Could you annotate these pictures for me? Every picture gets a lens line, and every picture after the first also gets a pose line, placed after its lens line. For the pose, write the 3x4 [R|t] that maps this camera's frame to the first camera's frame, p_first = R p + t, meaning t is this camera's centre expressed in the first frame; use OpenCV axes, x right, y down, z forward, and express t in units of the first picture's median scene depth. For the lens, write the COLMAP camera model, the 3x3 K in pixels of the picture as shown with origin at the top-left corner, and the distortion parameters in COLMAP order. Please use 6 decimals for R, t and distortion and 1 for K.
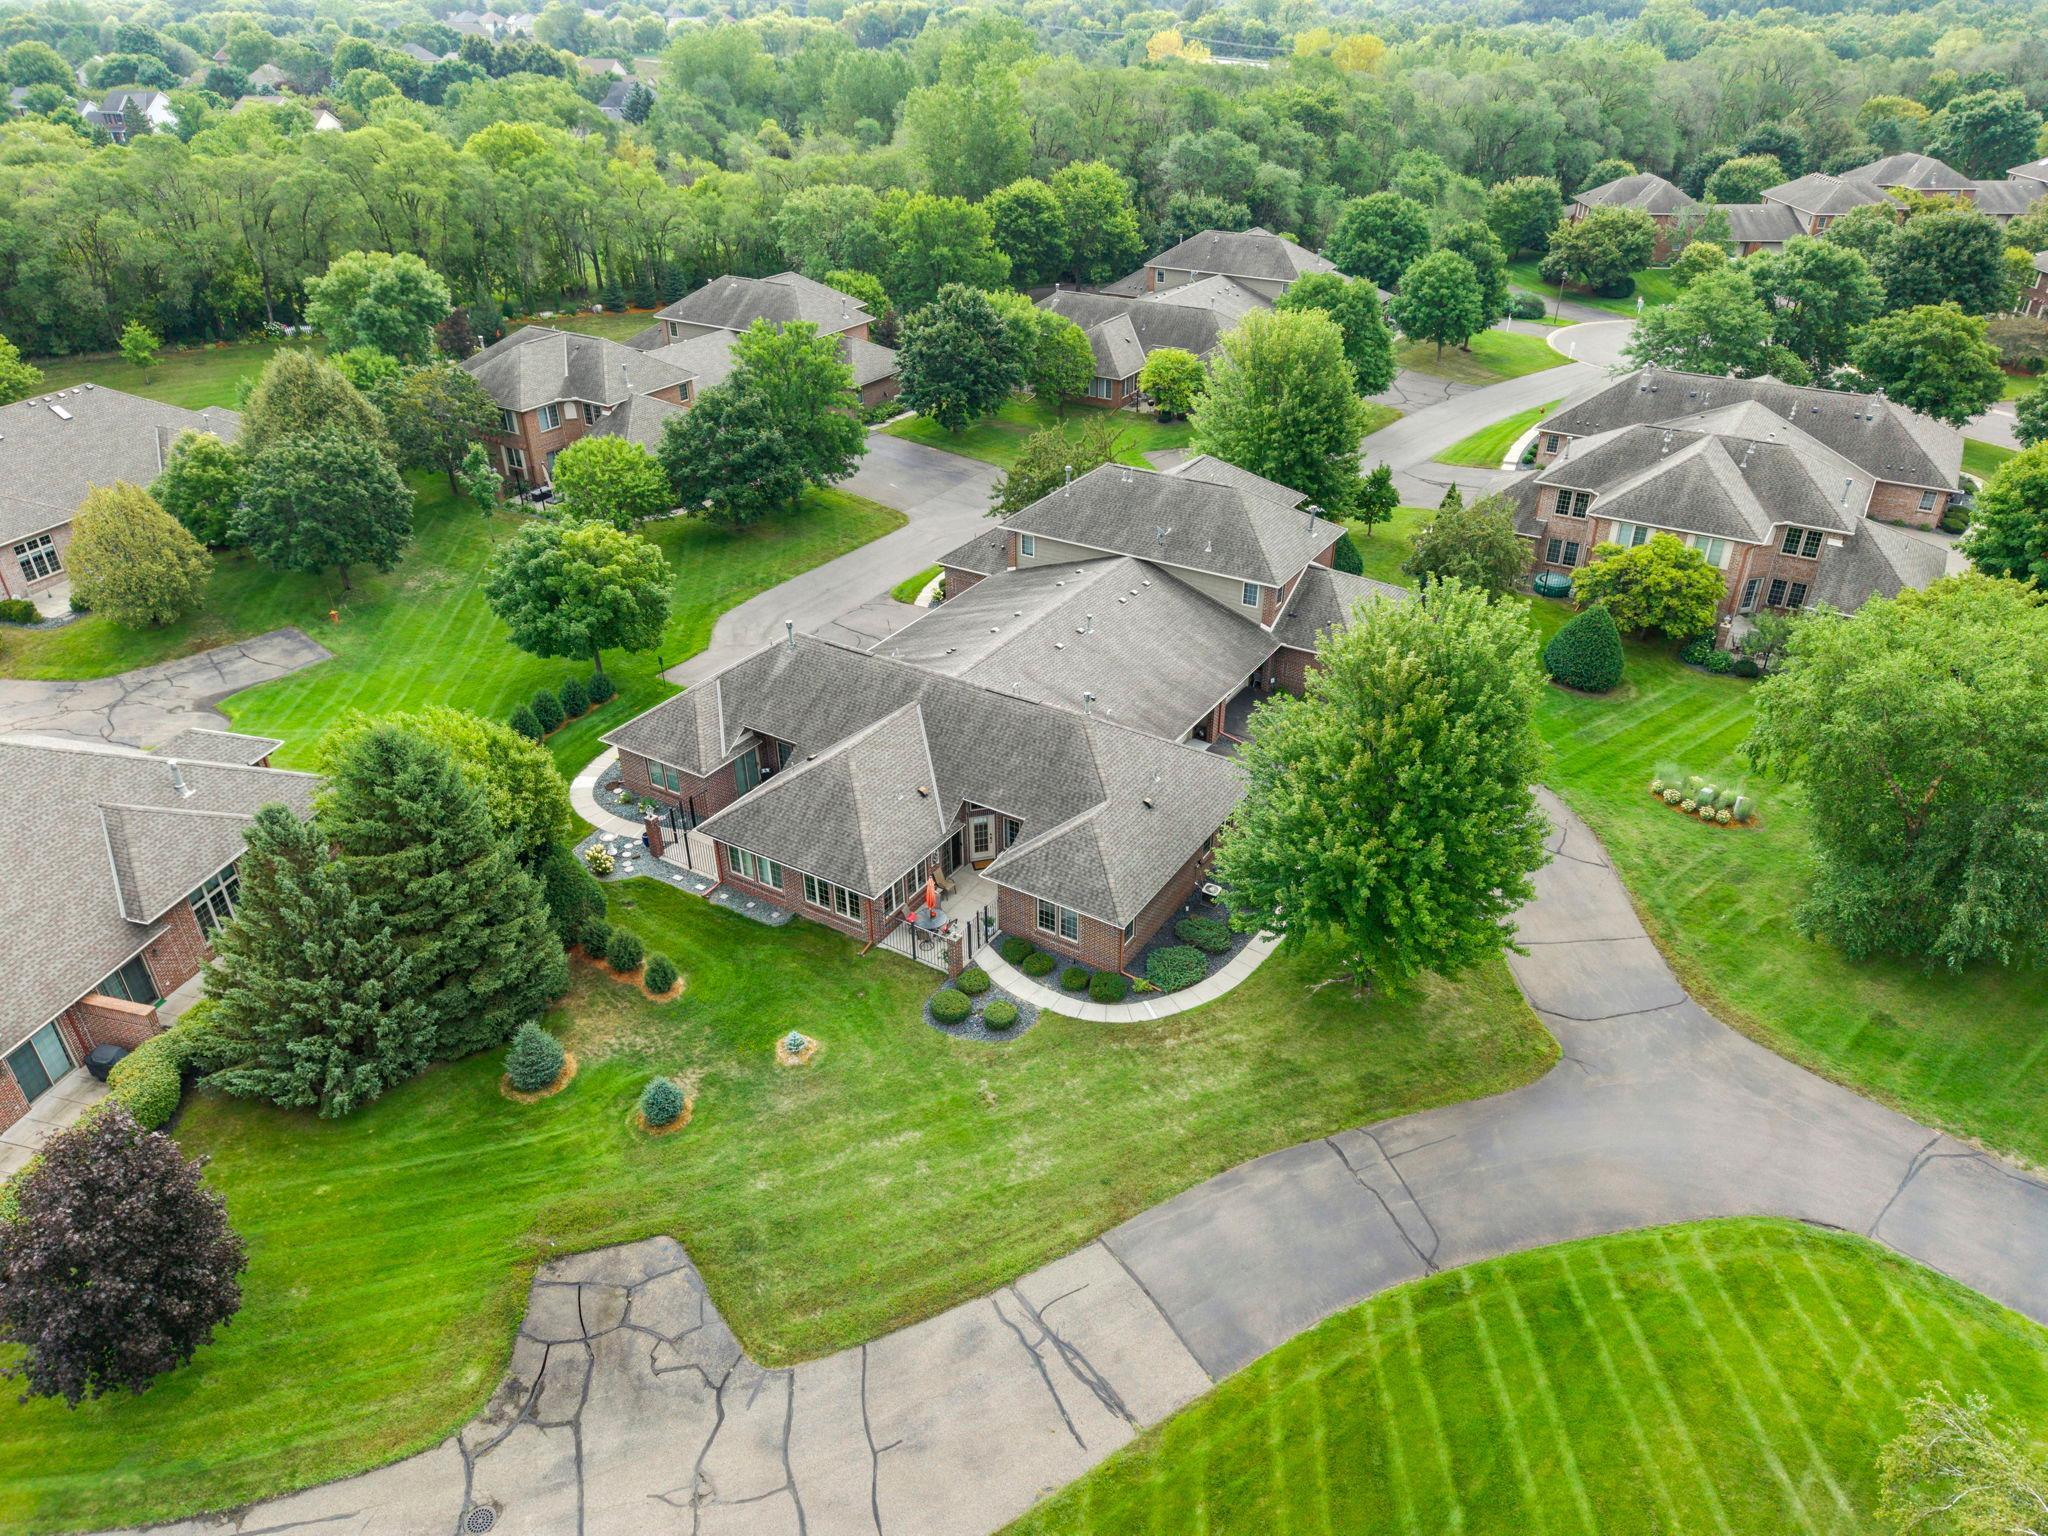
lens RADIAL K [[1368.9, 0, 1032.0], [0, 1368.9, 764.2], [0, 0, 1]] dist [0.081827, -0.126309]
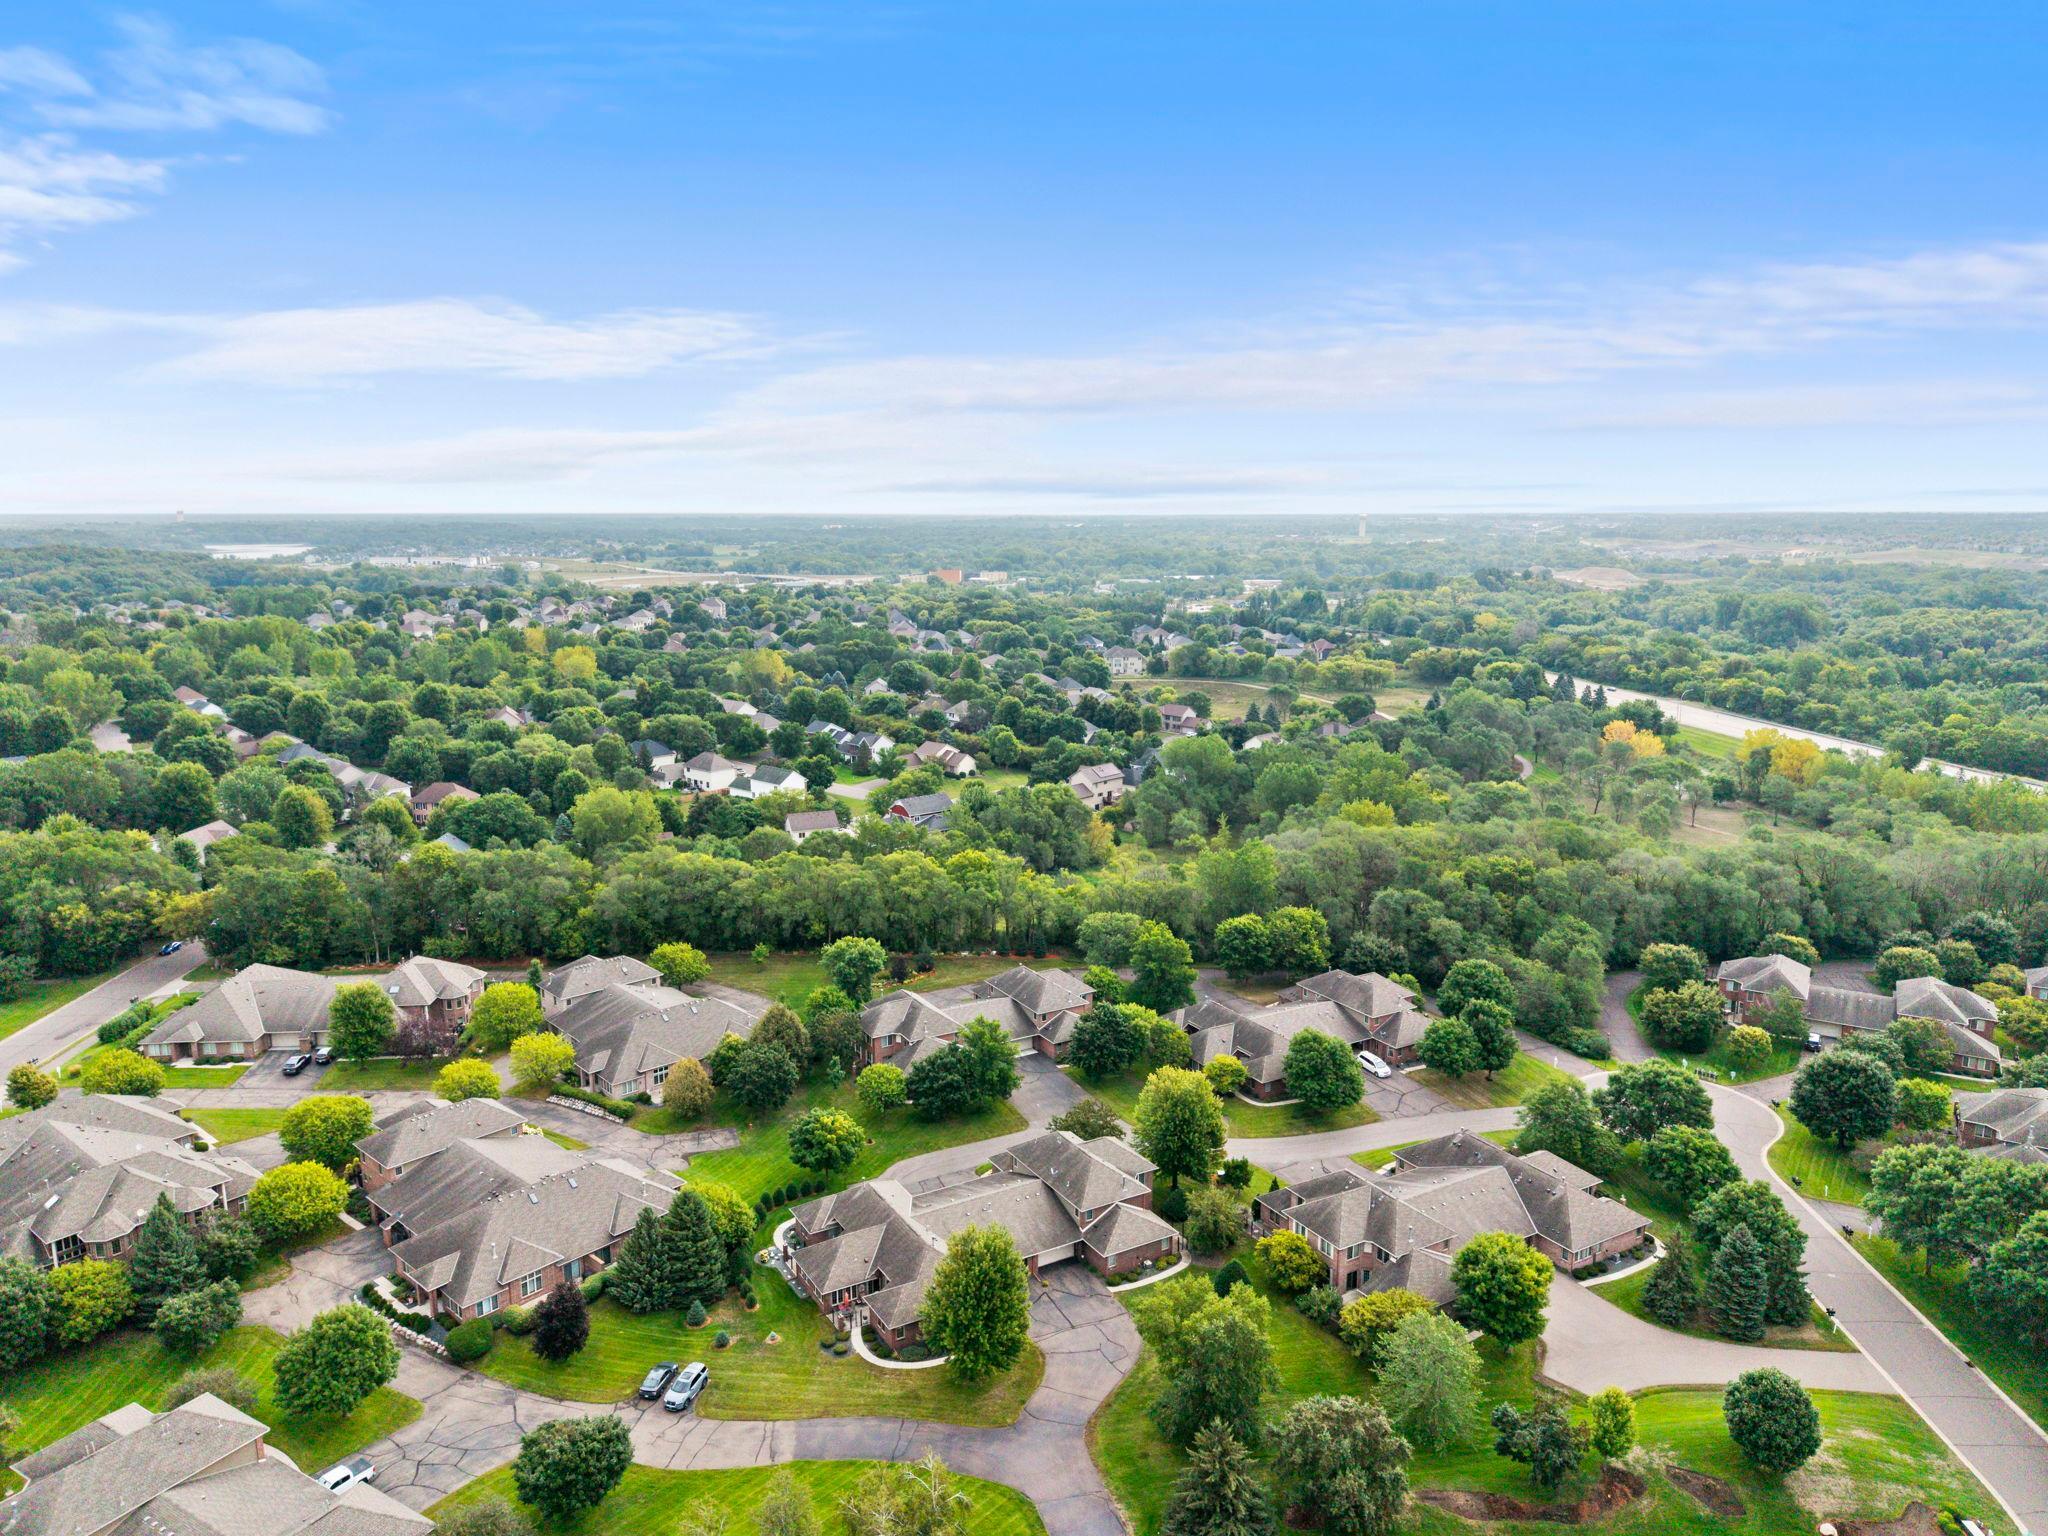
lens RADIAL K [[1377.6, 0, 1031.2], [0, 1377.6, 769.3], [0, 0, 1]] dist [0.022652, -0.016872]
pose [[0.885259, 0.095252, -0.455240, 1.336006], [-0.242951, 0.929353, -0.277988, -0.196202], [0.396600, 0.356692, 0.845860, -1.444723]]
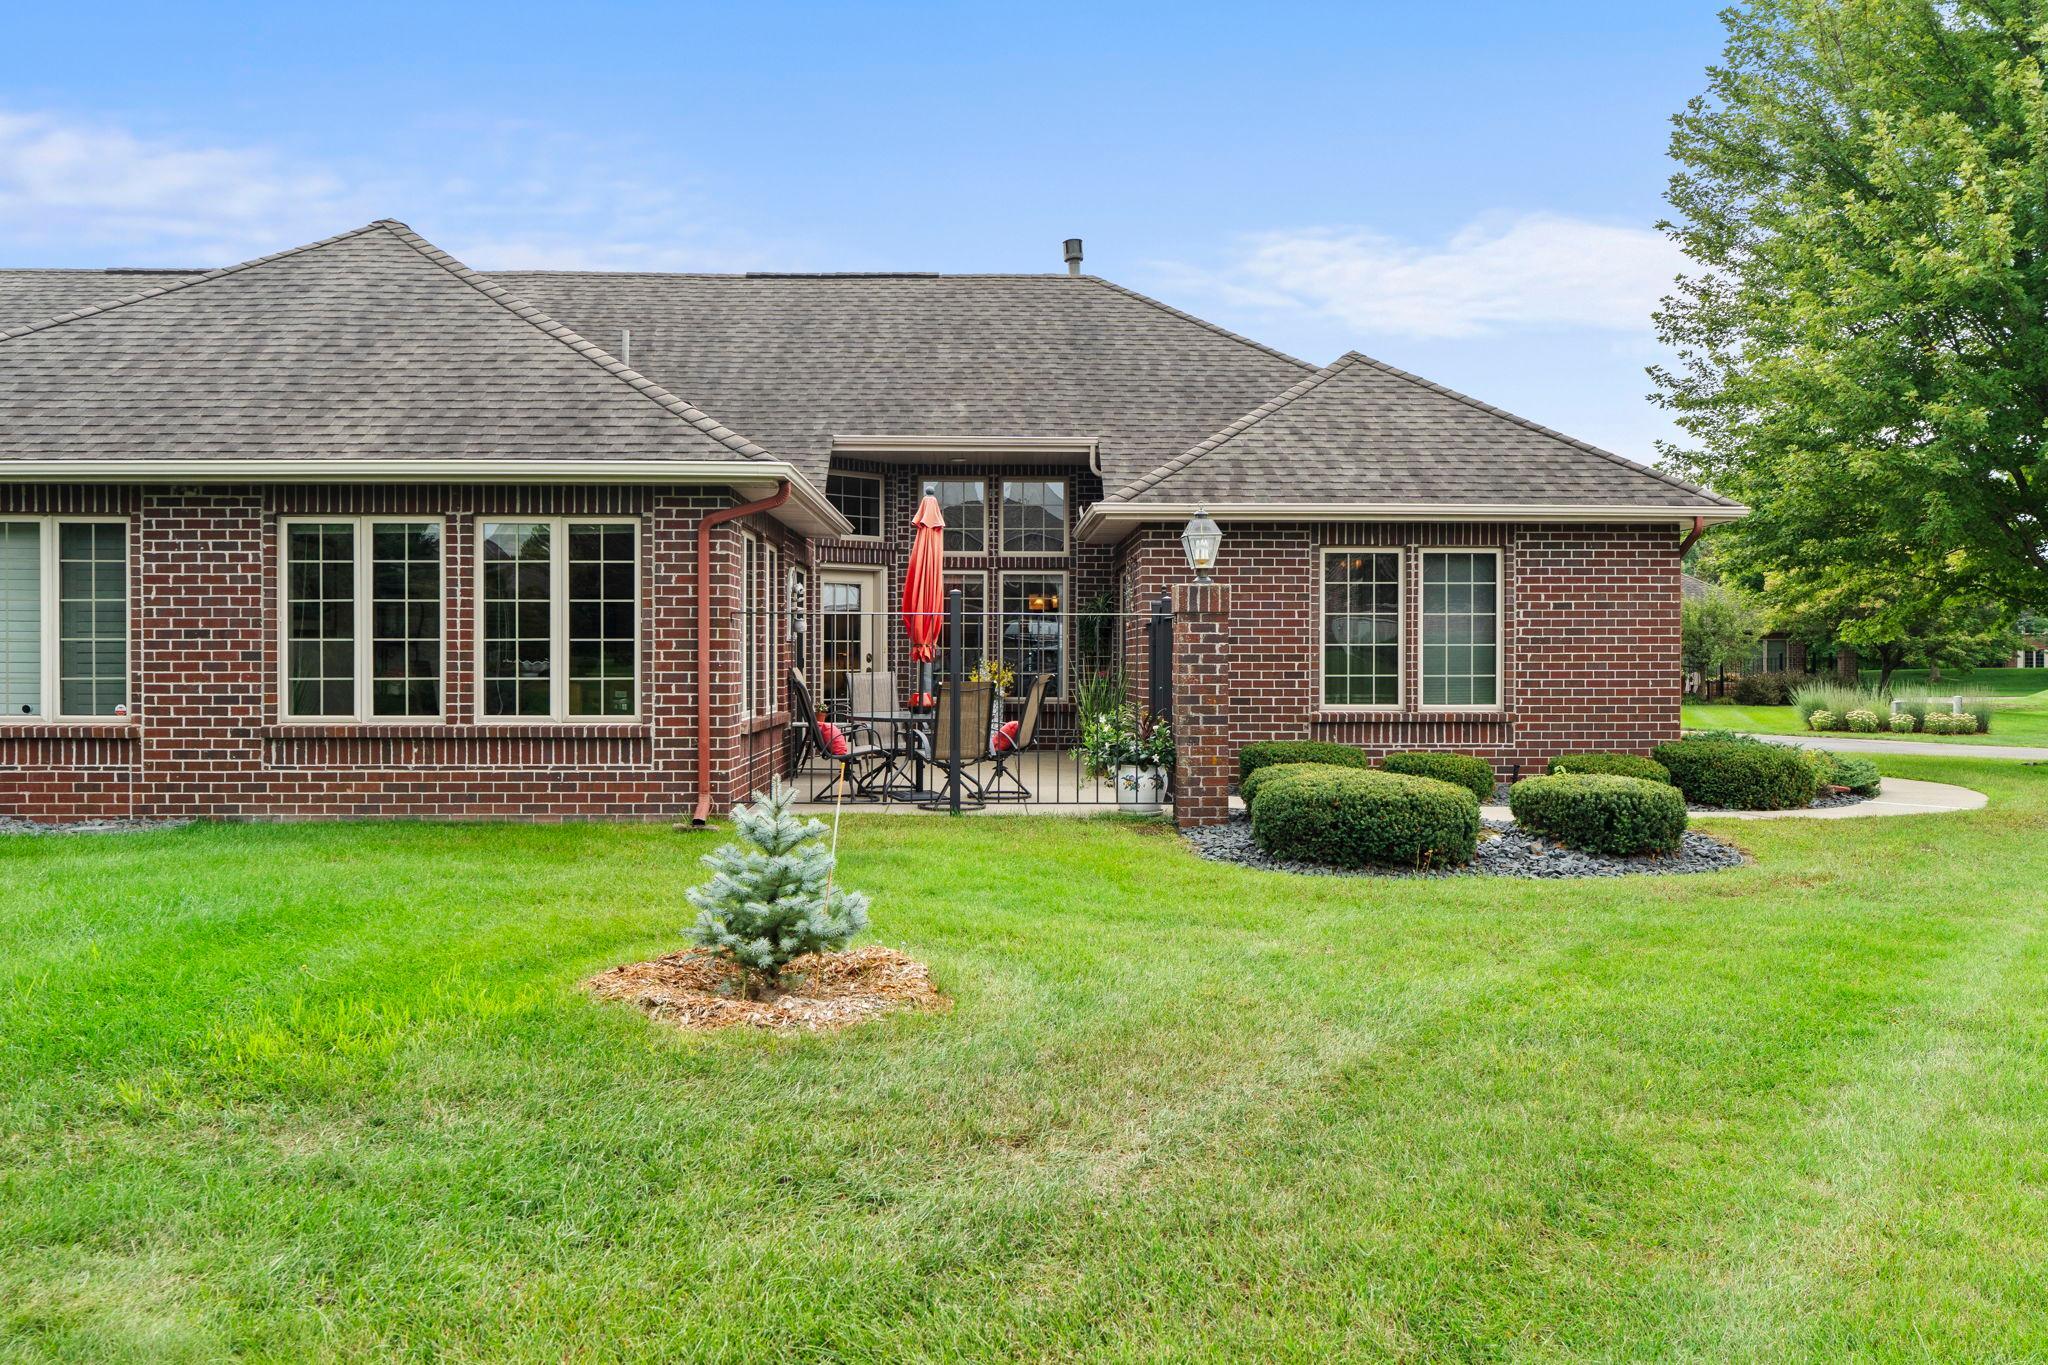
lens RADIAL K [[1669.4, 0, 1033.4], [0, 1669.4, 660.1], [0, 0, 1]] dist [0.001065, -0.001234]
pose [[0.834563, 0.001509, 0.550911, -0.212455], [0.276417, 0.863867, -0.421104, 0.227952], [-0.476549, 0.503718, 0.720534, 0.794644]]
